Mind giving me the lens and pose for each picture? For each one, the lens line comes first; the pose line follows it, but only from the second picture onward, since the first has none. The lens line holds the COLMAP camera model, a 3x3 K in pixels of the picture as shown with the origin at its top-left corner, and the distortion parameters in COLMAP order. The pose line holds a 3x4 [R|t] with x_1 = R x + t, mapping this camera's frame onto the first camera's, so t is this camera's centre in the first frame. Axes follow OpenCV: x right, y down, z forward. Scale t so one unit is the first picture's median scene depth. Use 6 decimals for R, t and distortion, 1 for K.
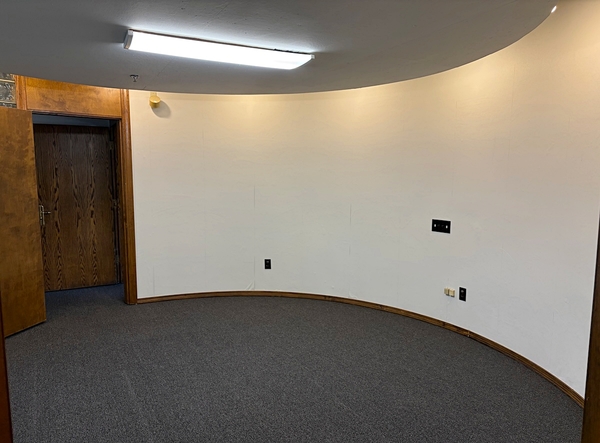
lens RADIAL K [[448.5, 0, 301.6], [0, 448.5, 230.9], [0, 0, 1]] dist [0.003372, -0.007943]
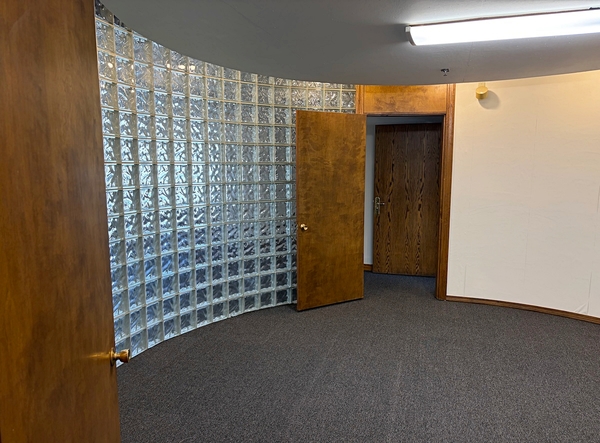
lens RADIAL K [[448.5, 0, 301.6], [0, 448.5, 230.9], [0, 0, 1]] dist [0.003372, -0.007943]
pose [[0.691739, 0.098795, -0.715358, 0.119748], [-0.087452, 0.994768, 0.052818, -0.016580], [0.716833, 0.026023, 0.696759, 0.084015]]
